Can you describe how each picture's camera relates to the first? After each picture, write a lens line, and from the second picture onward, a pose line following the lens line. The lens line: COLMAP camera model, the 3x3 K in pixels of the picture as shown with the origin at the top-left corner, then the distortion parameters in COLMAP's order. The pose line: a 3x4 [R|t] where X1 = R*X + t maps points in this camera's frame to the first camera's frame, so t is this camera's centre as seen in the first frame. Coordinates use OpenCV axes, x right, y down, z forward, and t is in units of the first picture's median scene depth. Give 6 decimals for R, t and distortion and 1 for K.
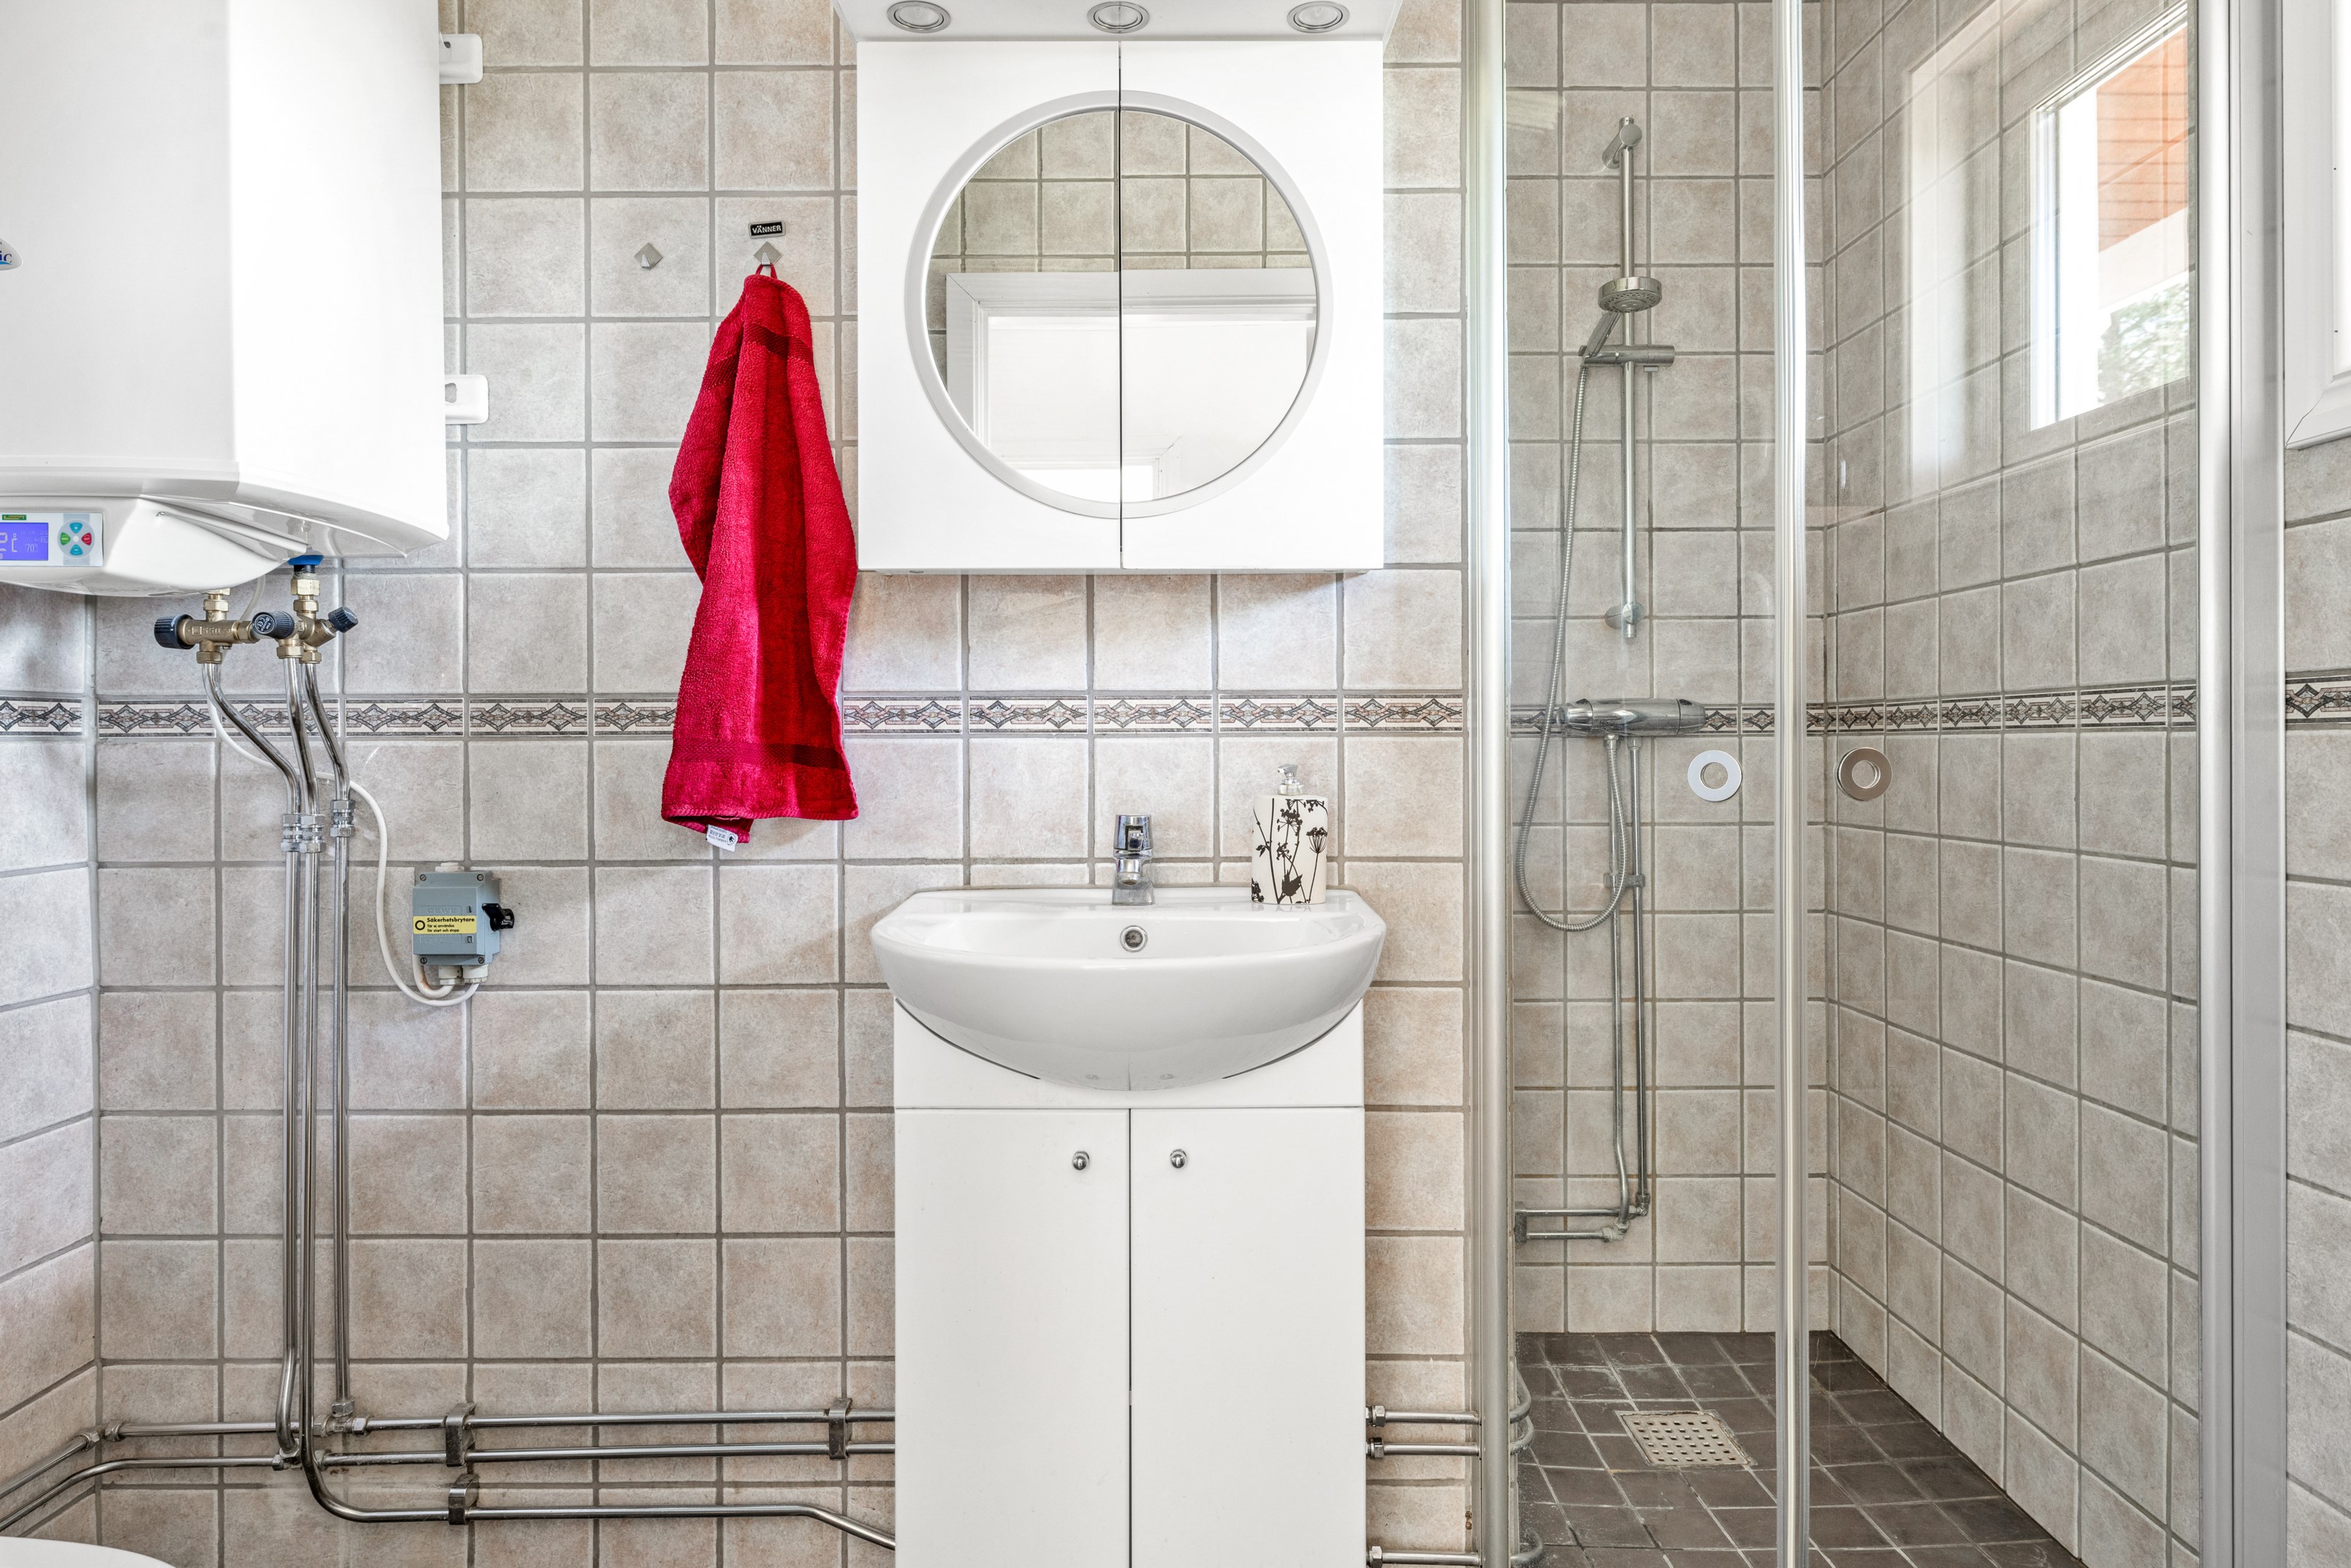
lens RADIAL K [[1540.6, 0, 1175.5], [0, 1540.6, 784.0], [0, 0, 1]] dist [-0.000416, -0.001660]
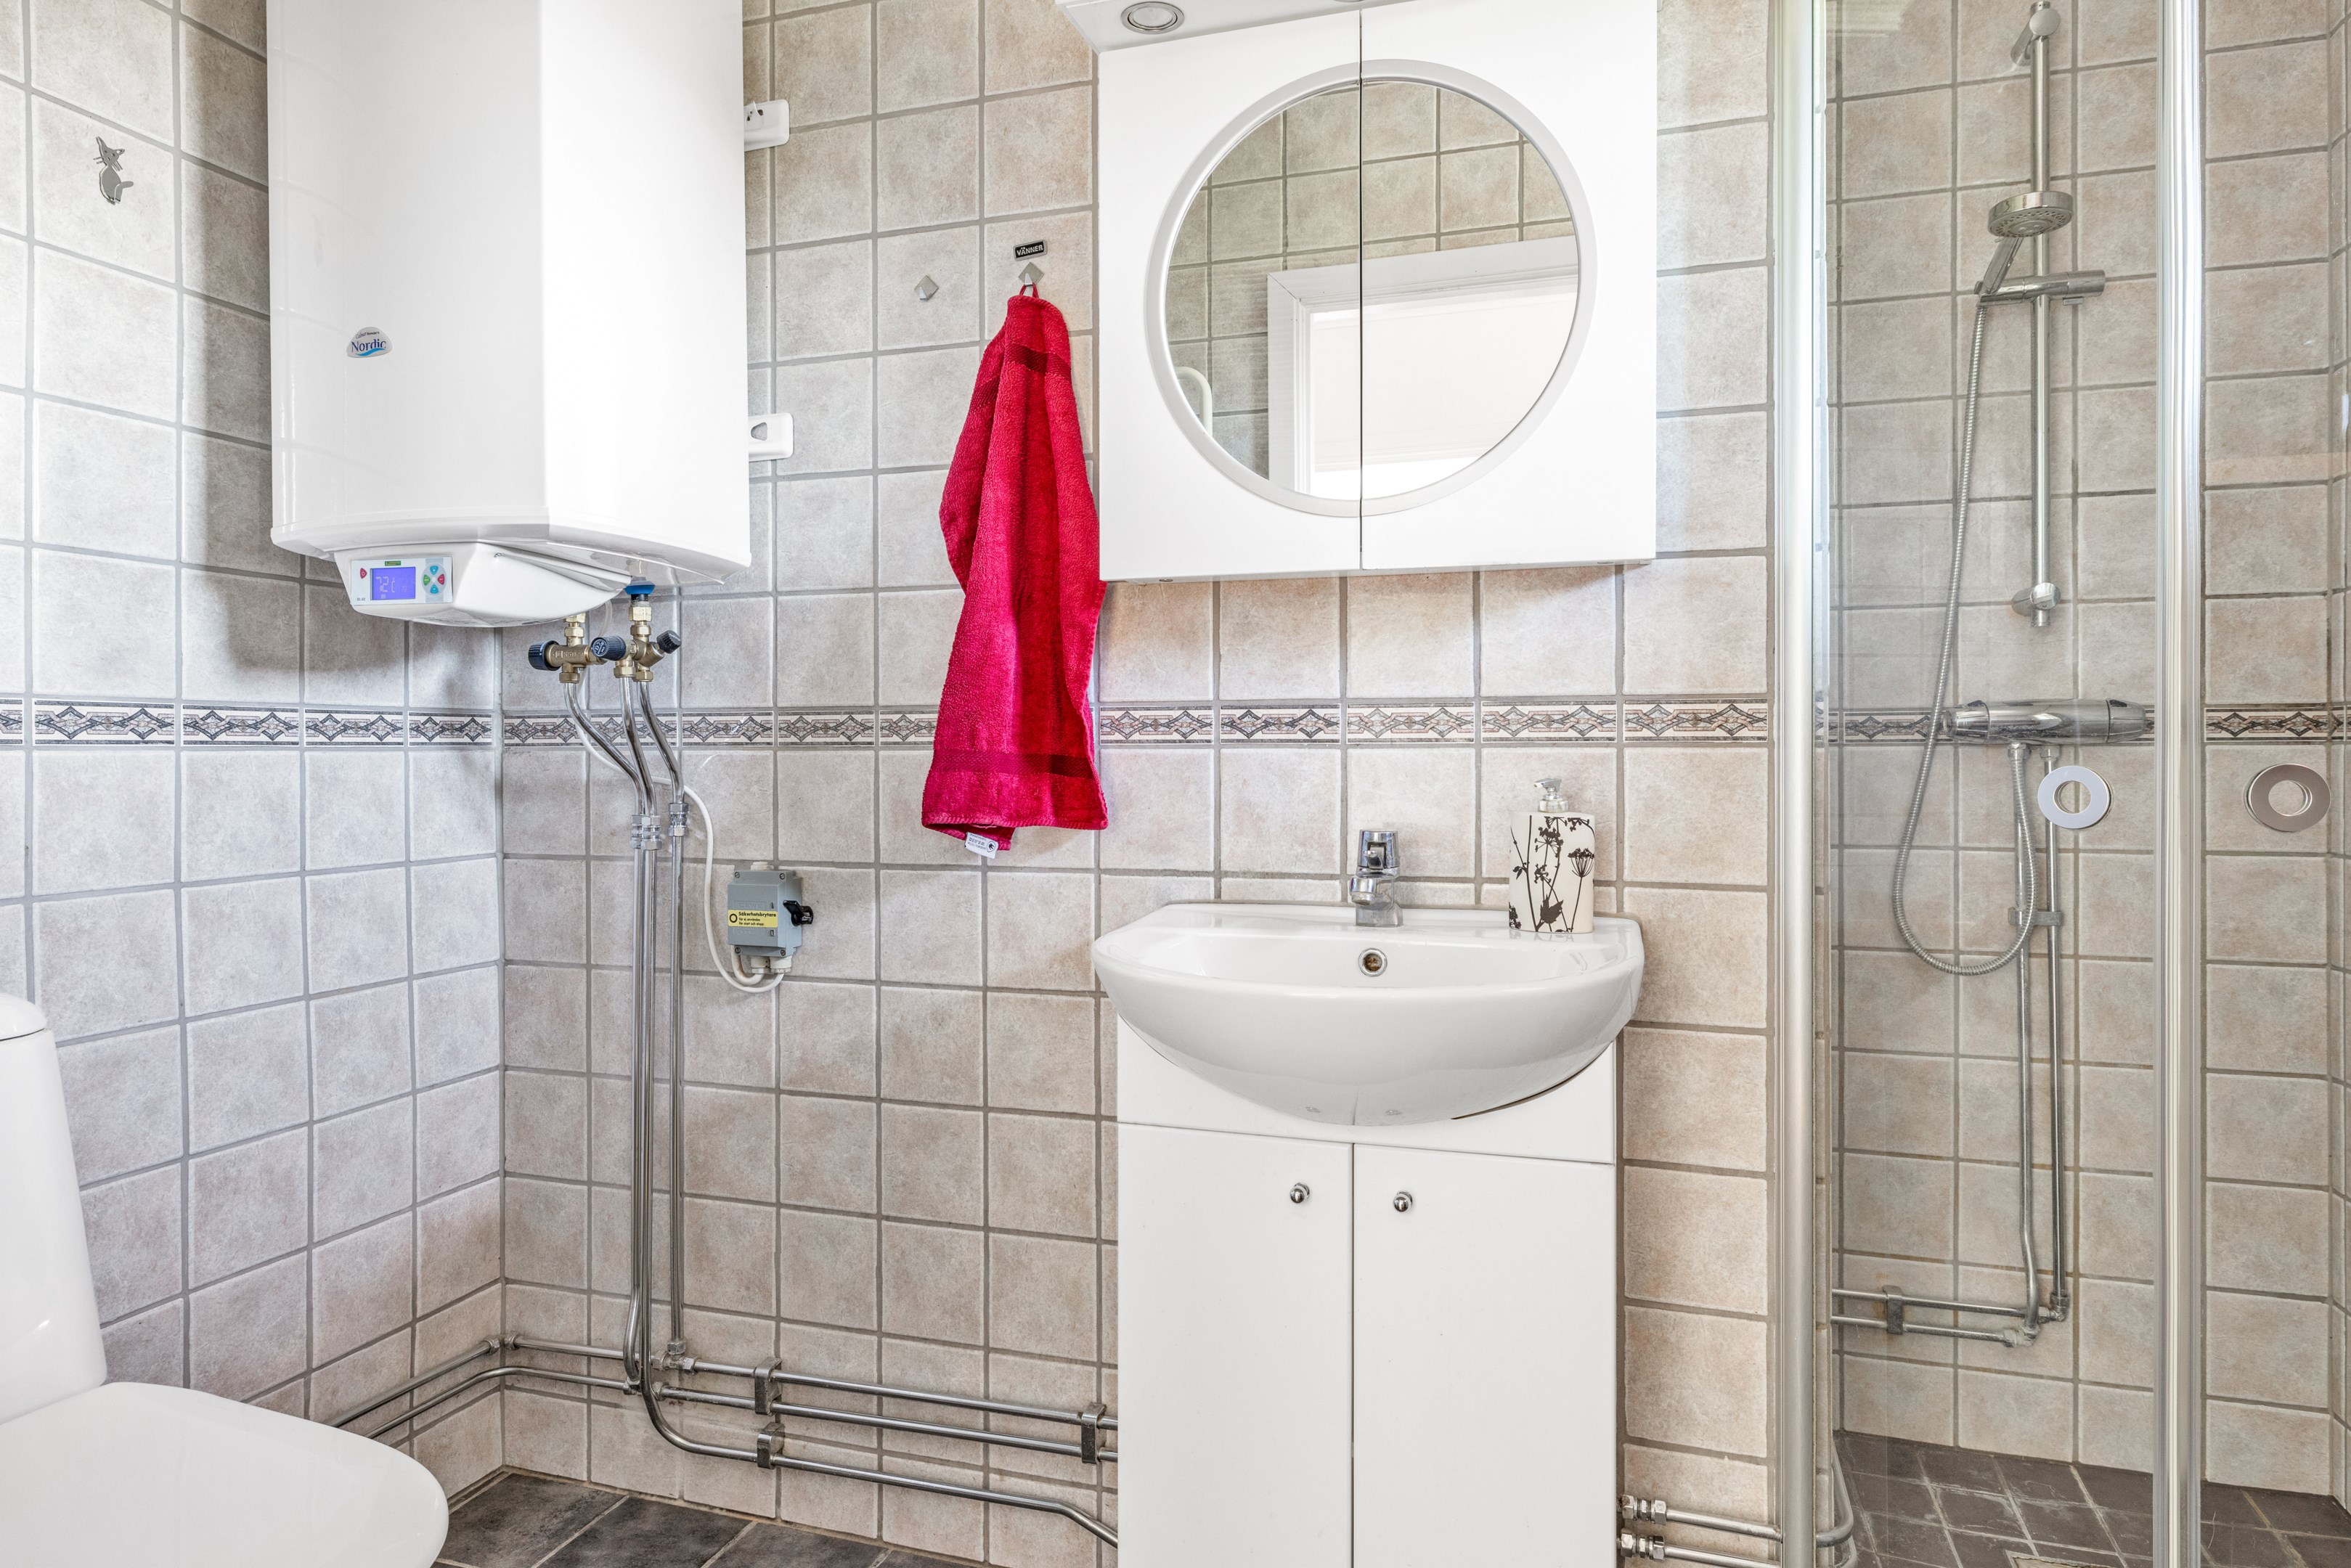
lens RADIAL K [[1540.6, 0, 1175.5], [0, 1540.6, 784.0], [0, 0, 1]] dist [-0.000416, -0.001660]
pose [[0.939908, 0.009688, -0.341290, 0.174960], [-0.009236, 0.999953, 0.002951, -0.009906], [0.341303, 0.000378, 0.939953, 0.072064]]
